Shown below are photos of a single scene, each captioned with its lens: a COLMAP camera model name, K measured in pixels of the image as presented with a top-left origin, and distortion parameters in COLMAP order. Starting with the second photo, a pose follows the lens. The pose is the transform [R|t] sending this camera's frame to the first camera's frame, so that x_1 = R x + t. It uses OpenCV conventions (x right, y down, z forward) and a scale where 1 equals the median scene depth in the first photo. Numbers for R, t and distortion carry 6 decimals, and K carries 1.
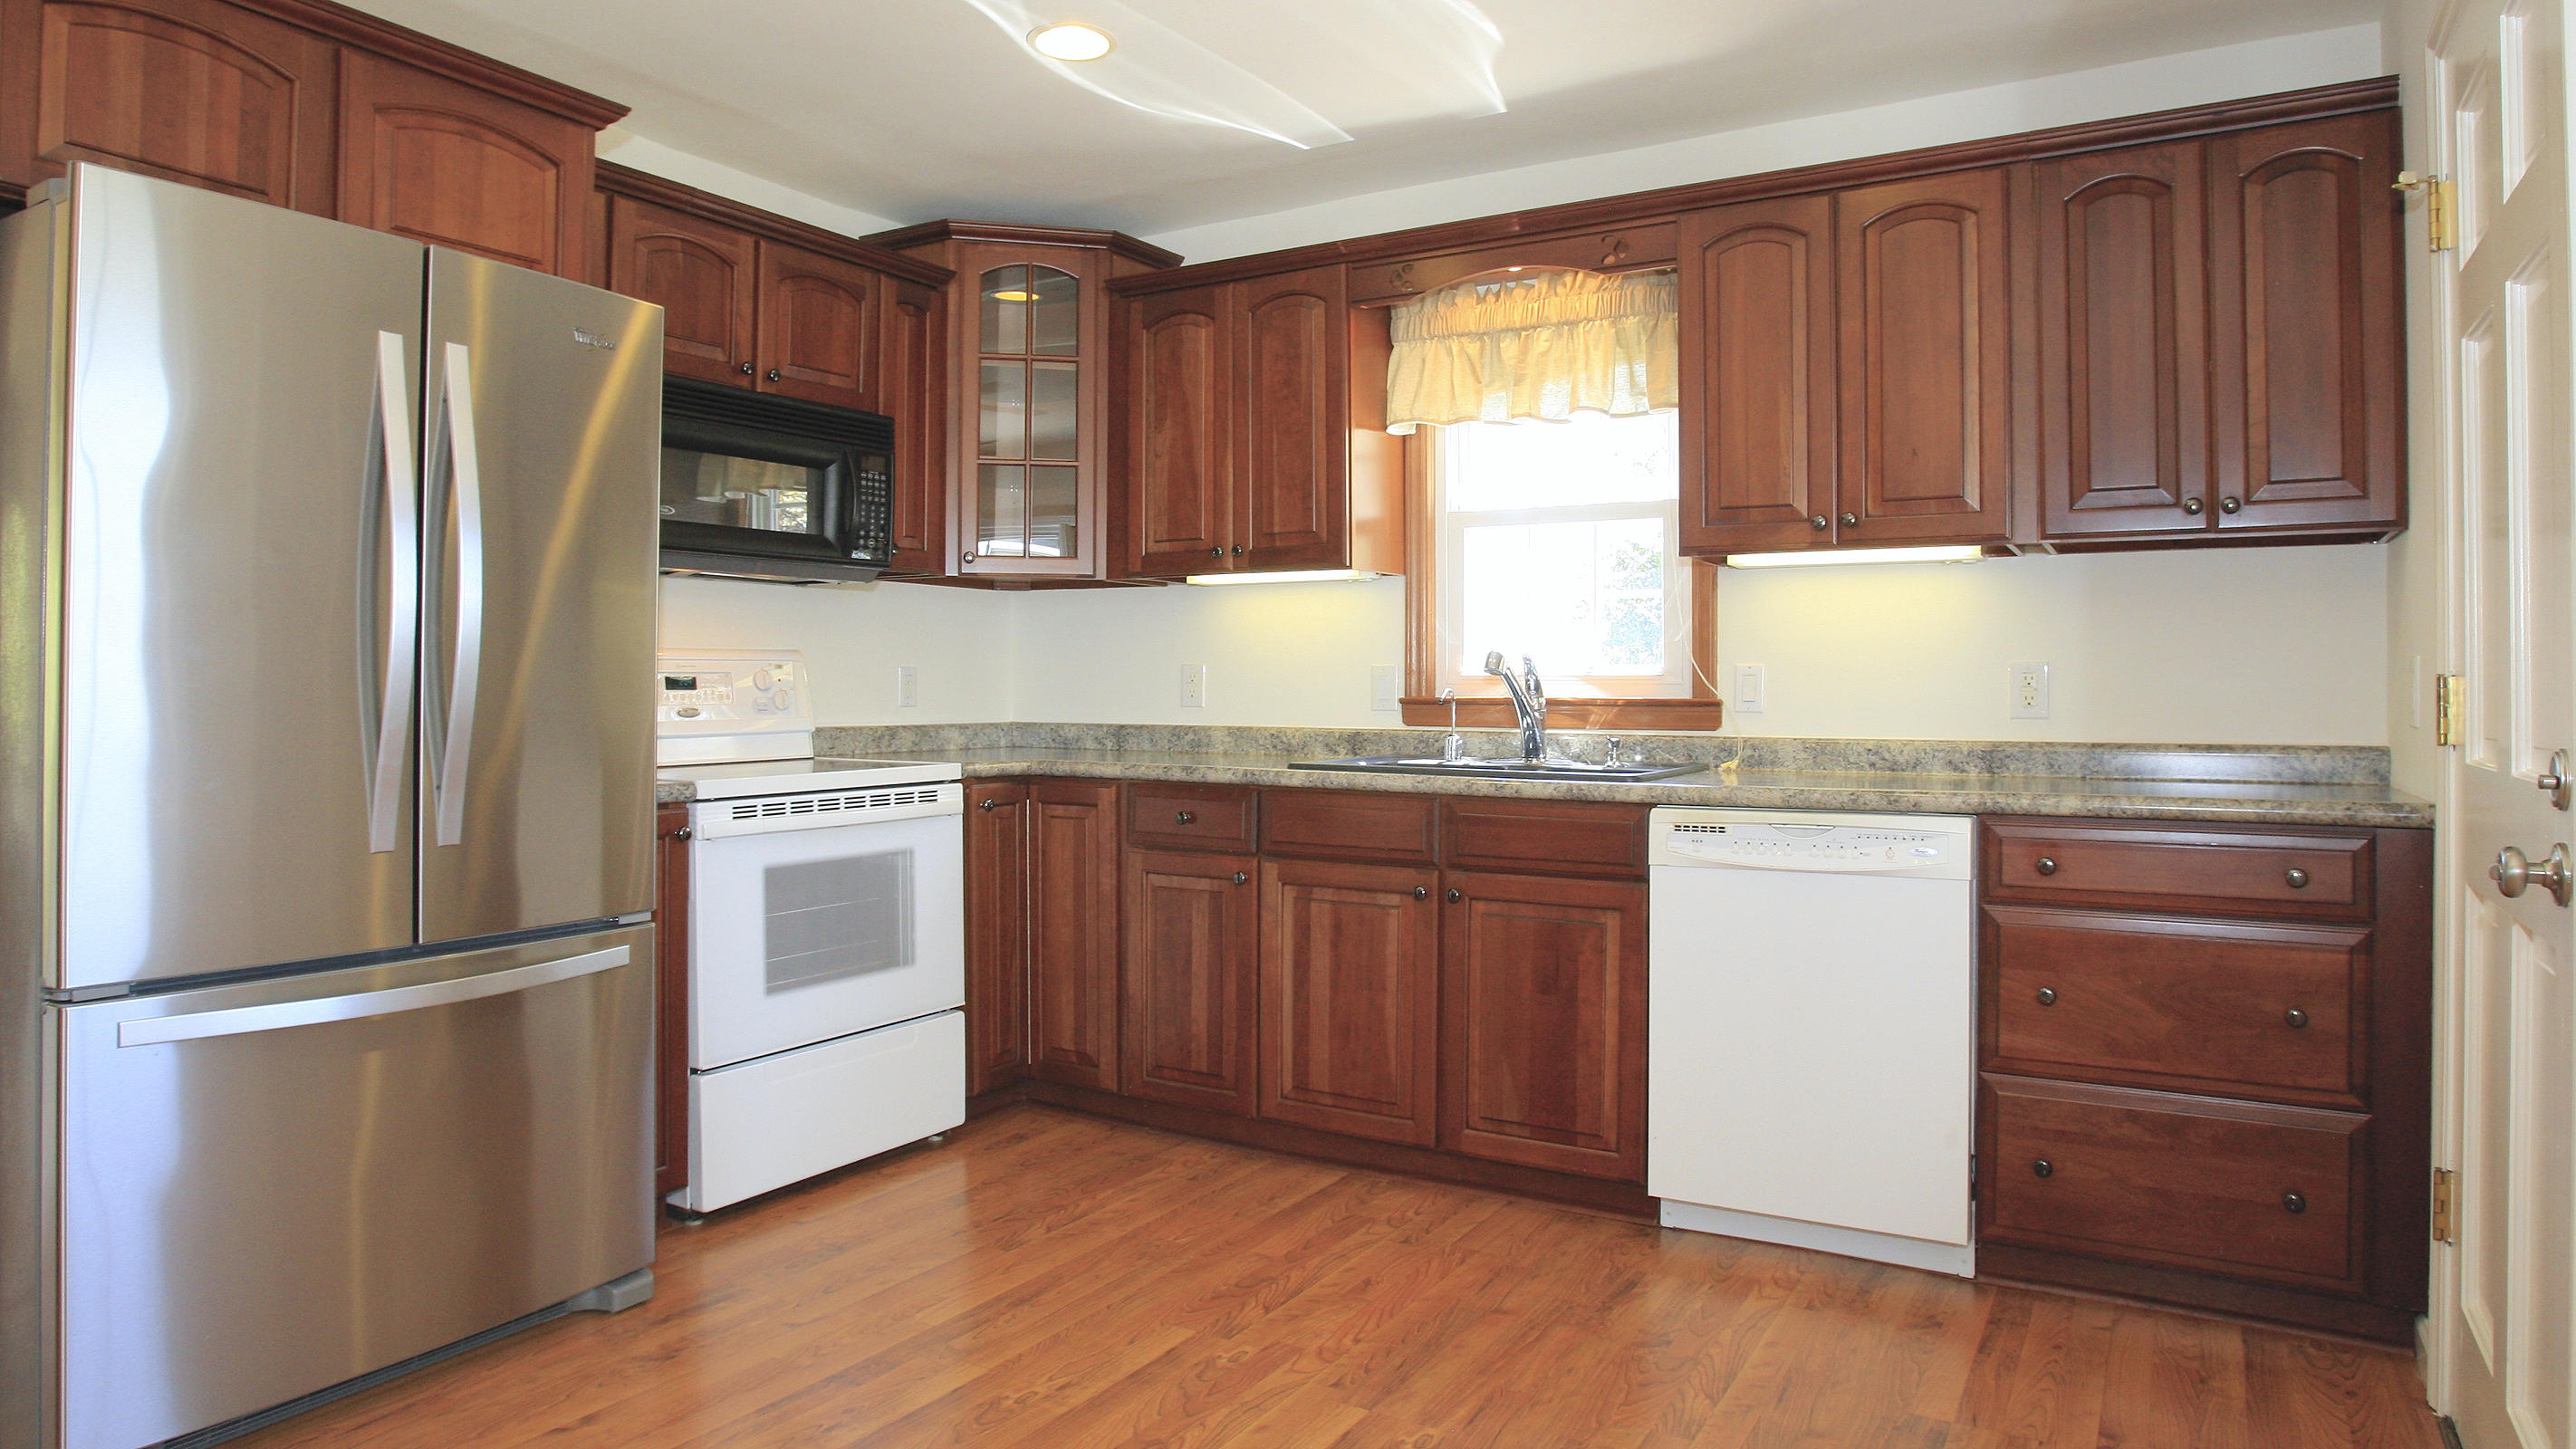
lens RADIAL K [[1527.0, 0, 1286.8], [0, 1527.0, 652.4], [0, 0, 1]] dist [-0.078869, 0.038141]
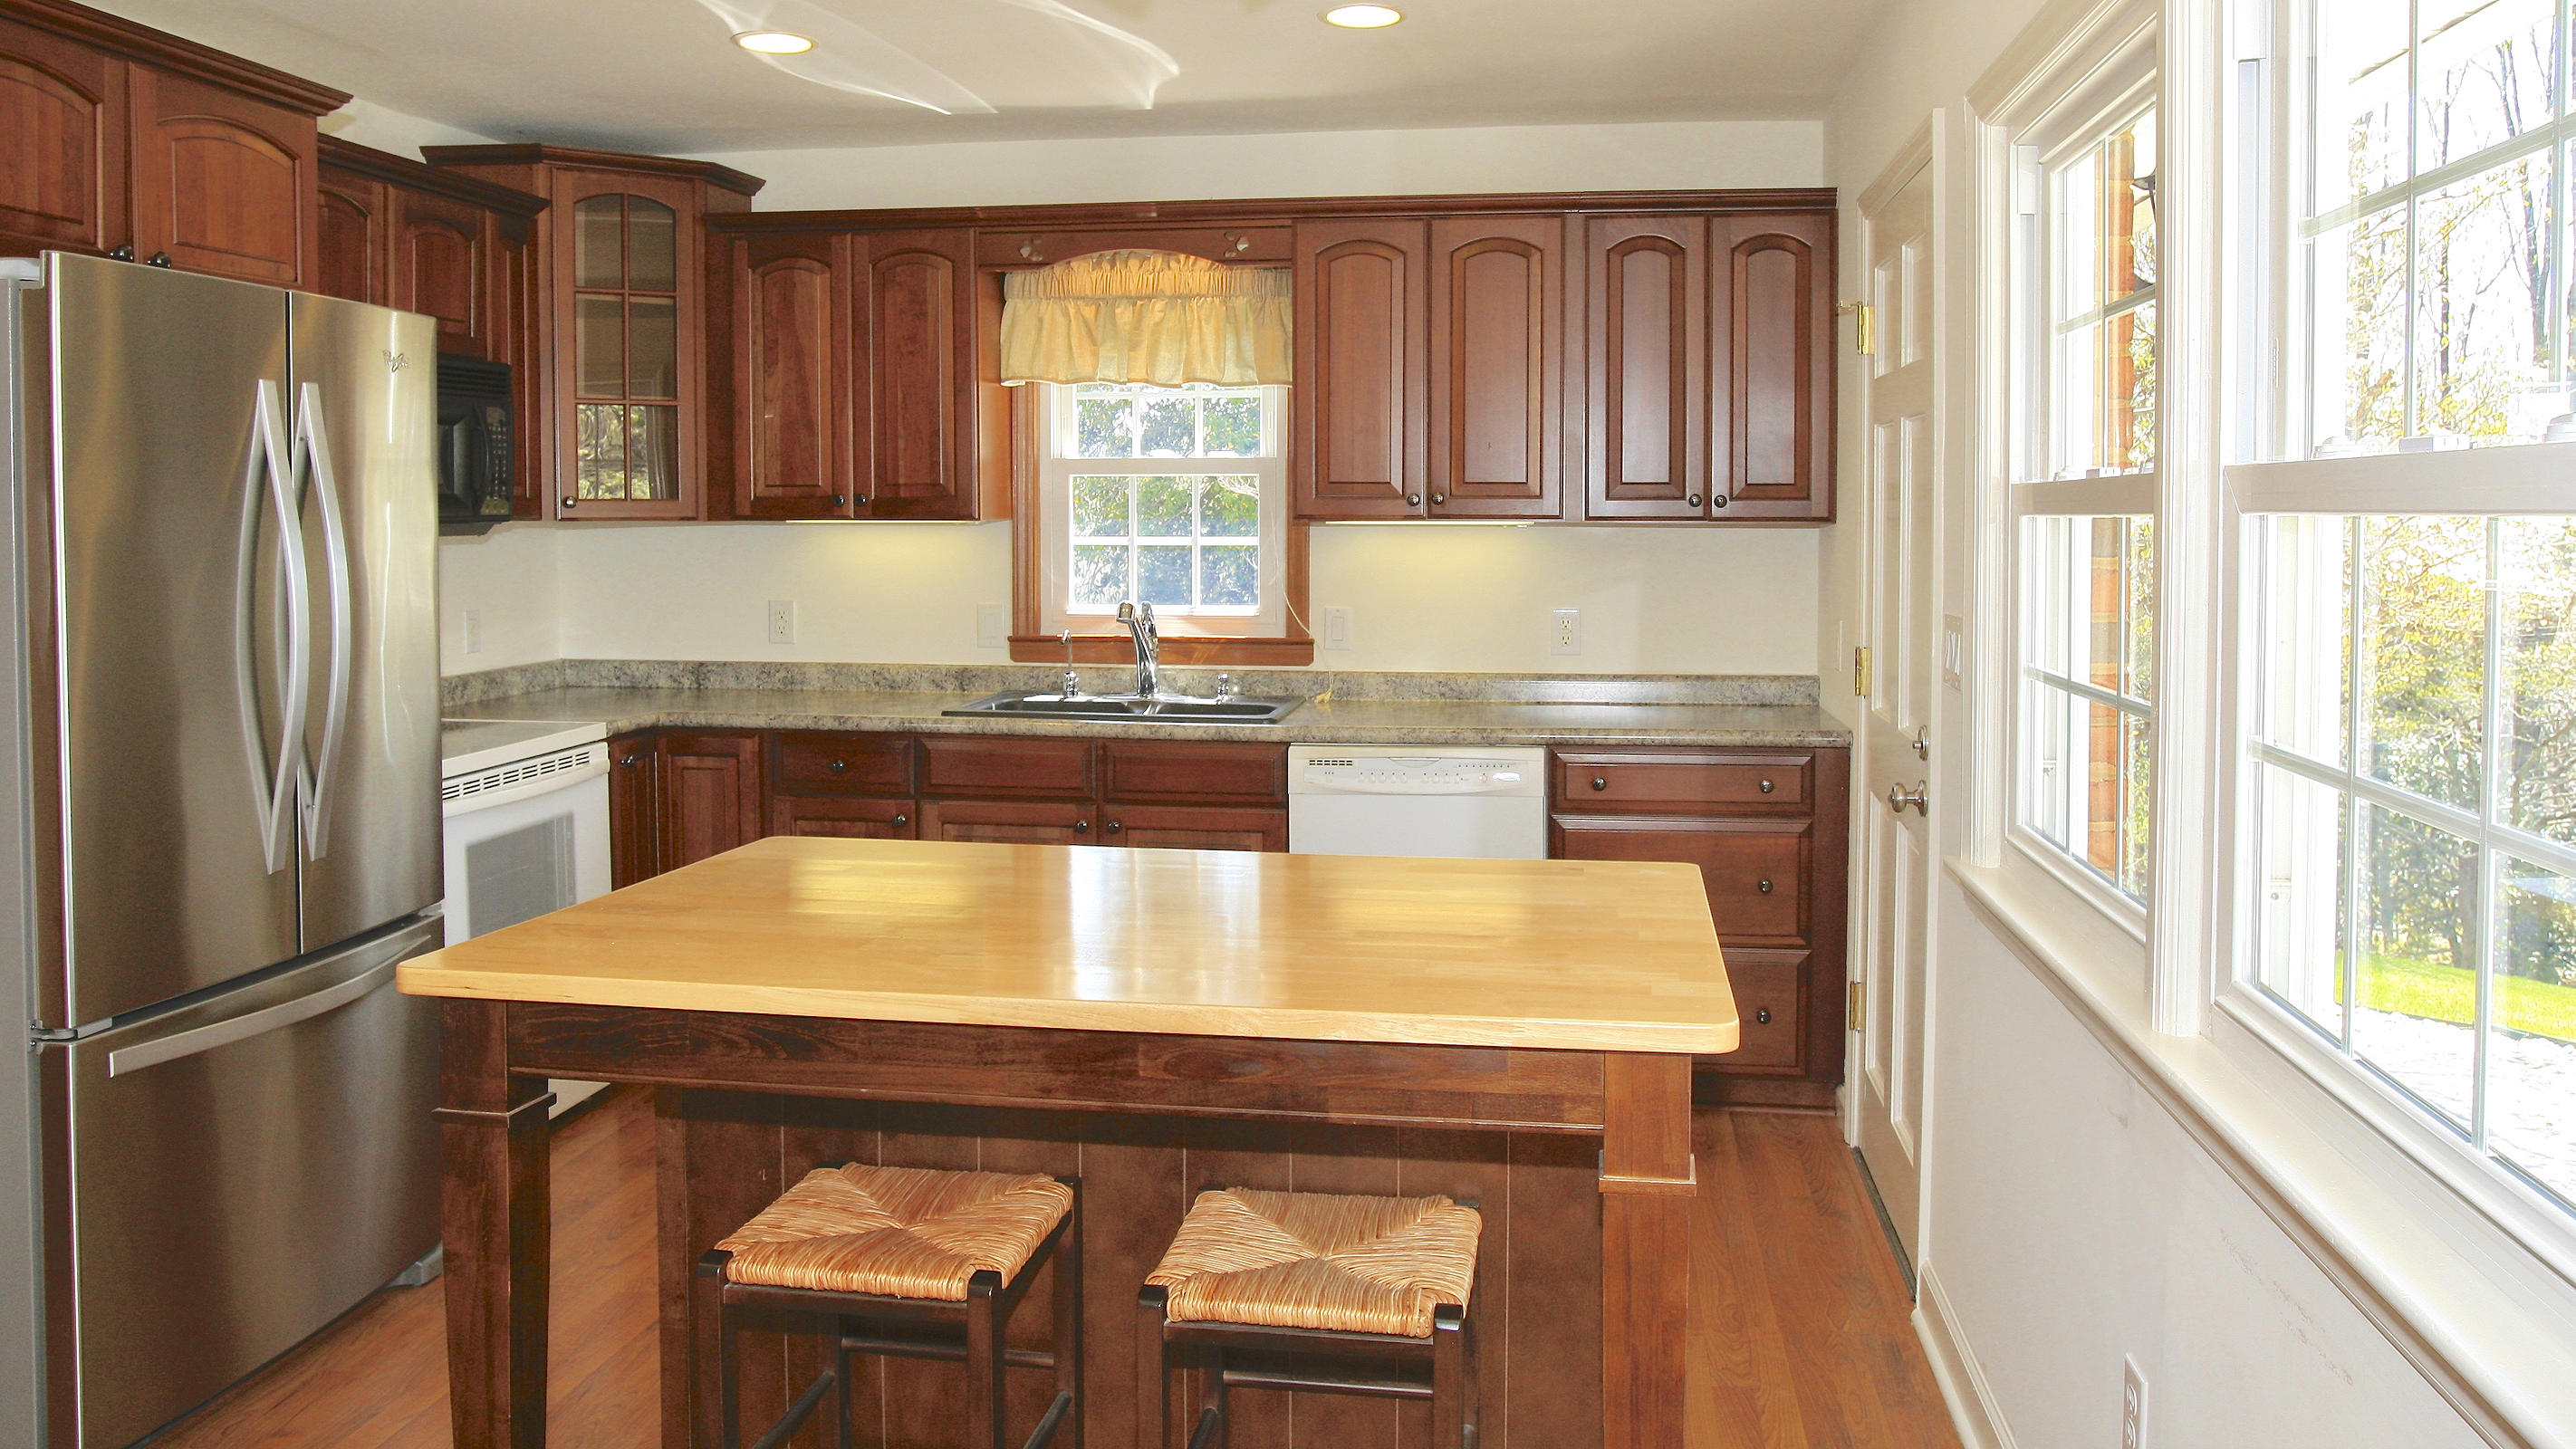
lens RADIAL K [[1915.1, 0, 1277.7], [0, 1915.1, 542.0], [0, 0, 1]] dist [-0.069354, 0.000410]
pose [[0.926854, -0.011245, 0.375253, -0.274981], [-0.004022, 0.999196, 0.039877, -0.097654], [-0.375400, -0.038470, 0.926064, -0.316528]]
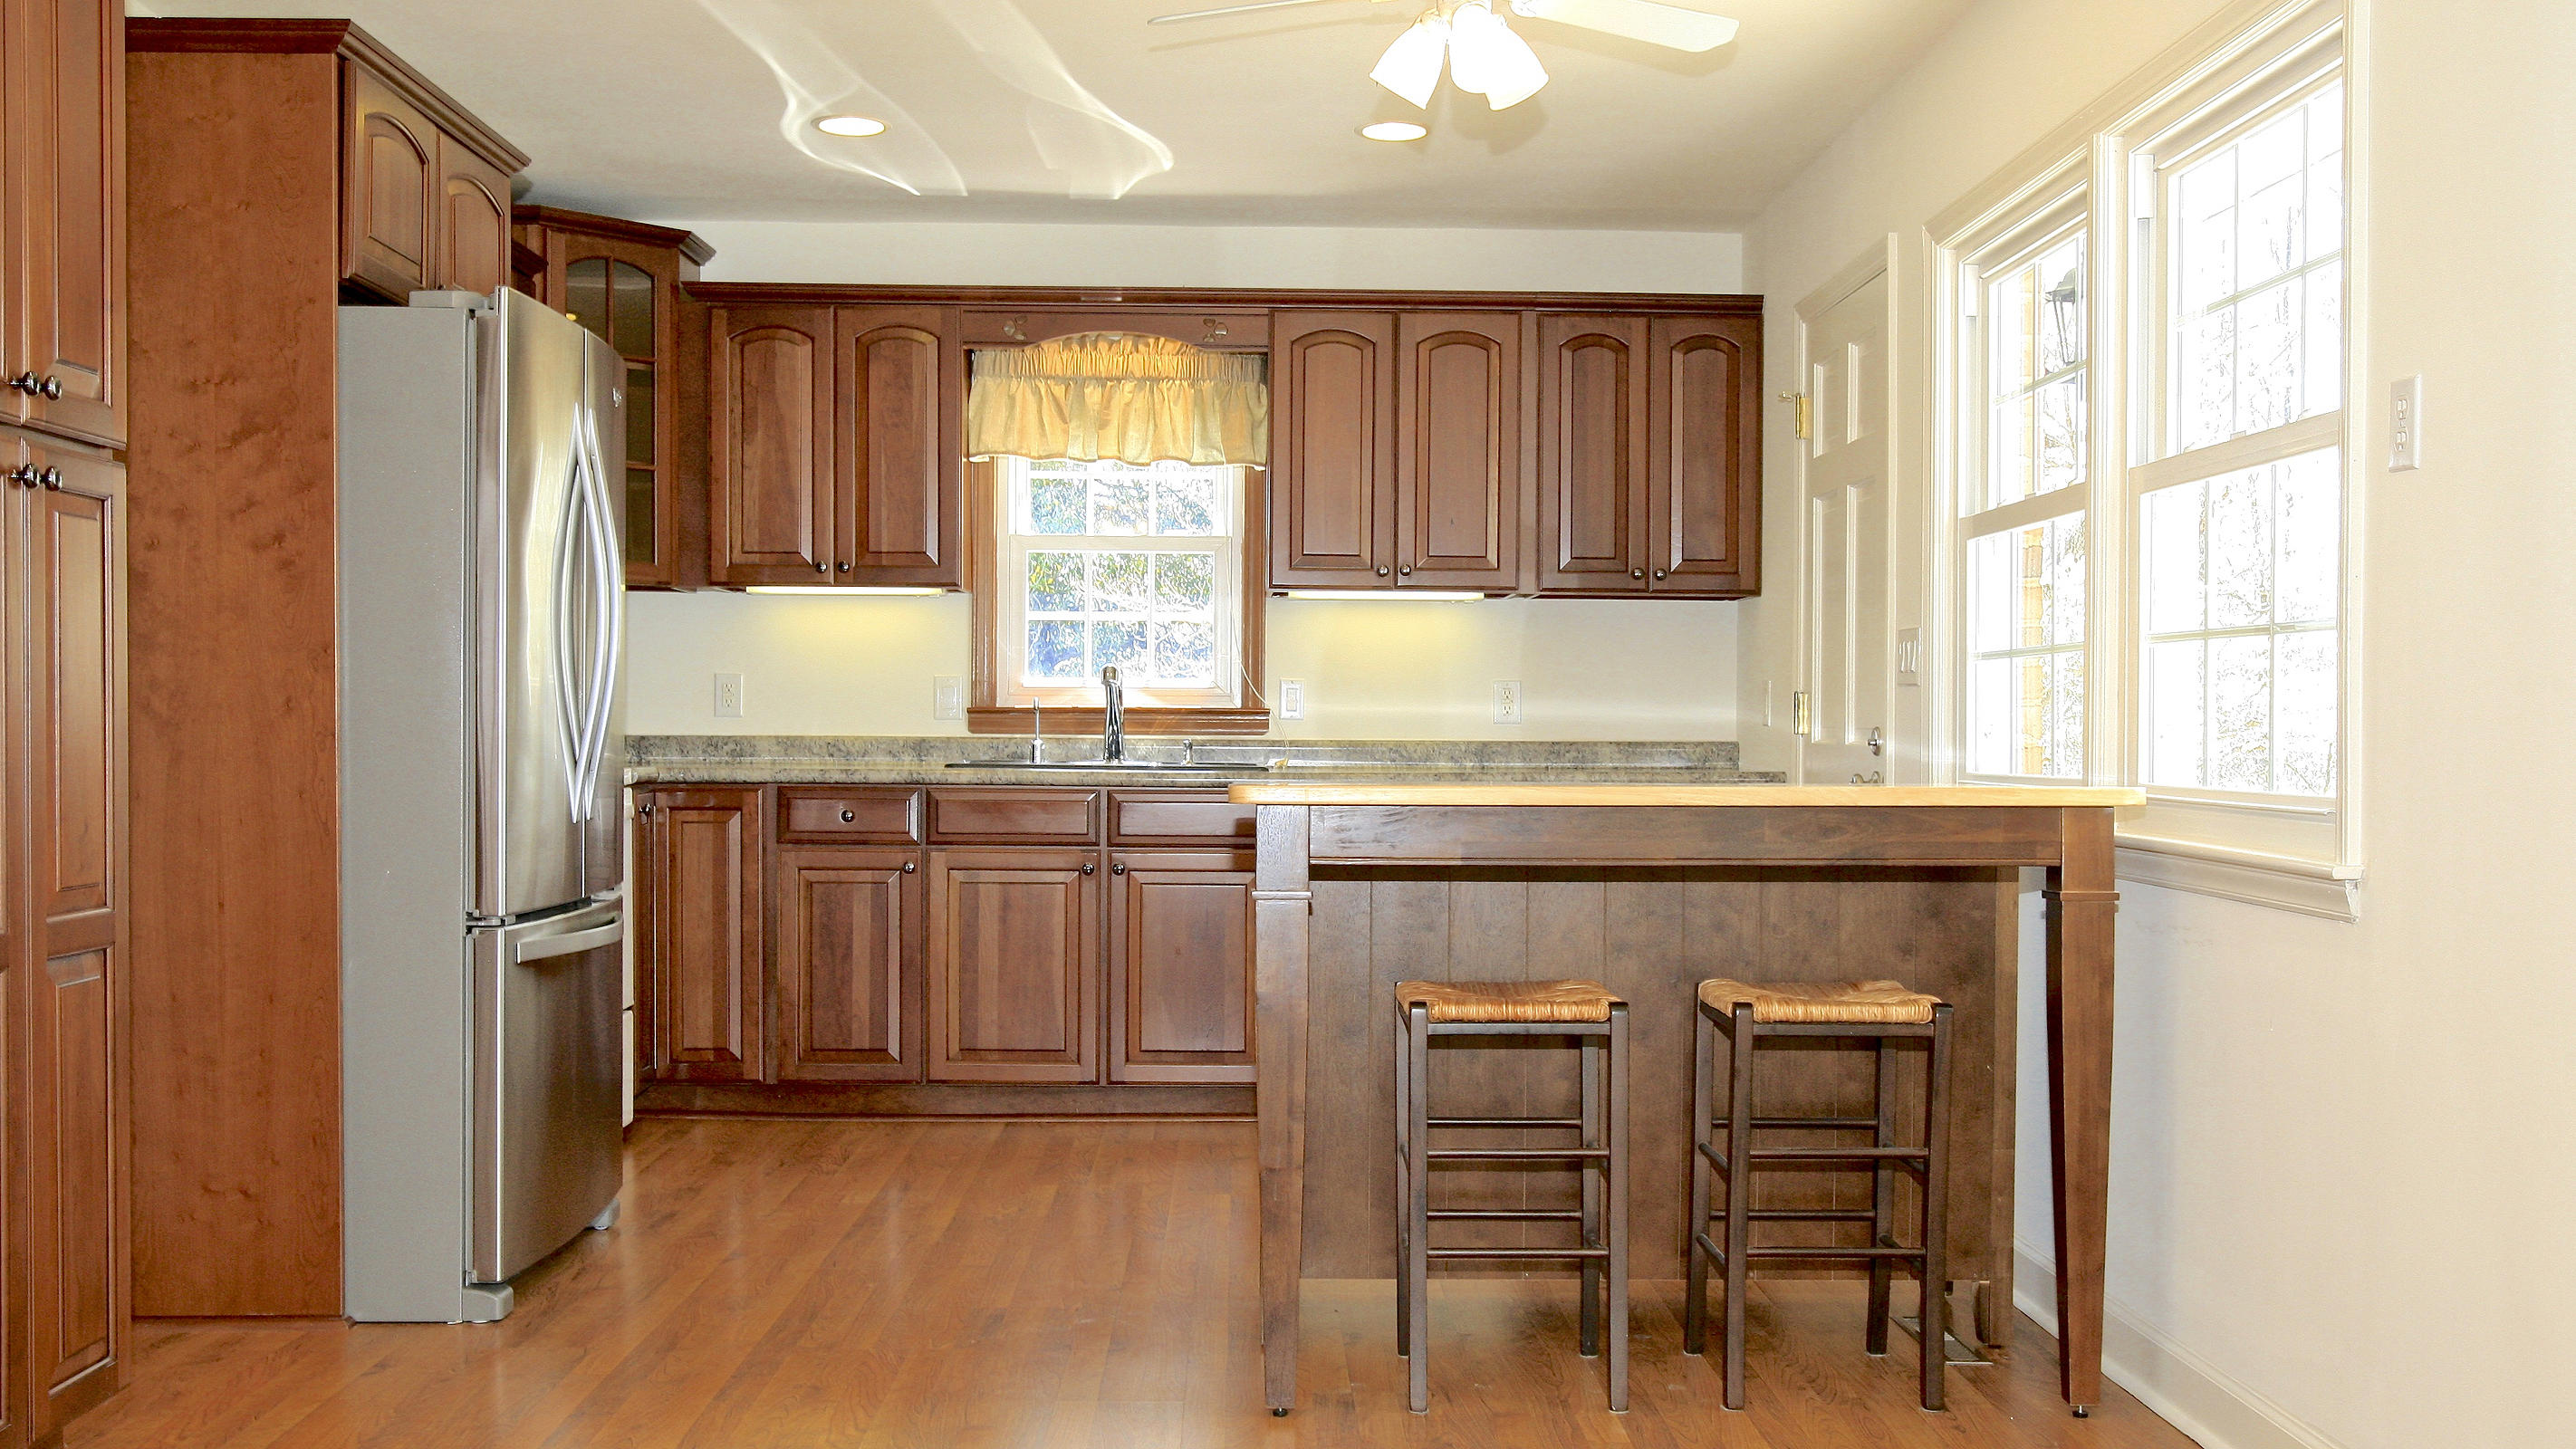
lens RADIAL K [[2512.3, 0, 1283.9], [0, 2512.3, 638.2], [0, 0, 1]] dist [-0.046832, 0.153818]
pose [[0.844712, 0.015249, 0.535004, -0.754606], [-0.014258, 0.999880, -0.005987, -0.011835], [-0.535031, -0.002570, 0.844828, -0.668546]]
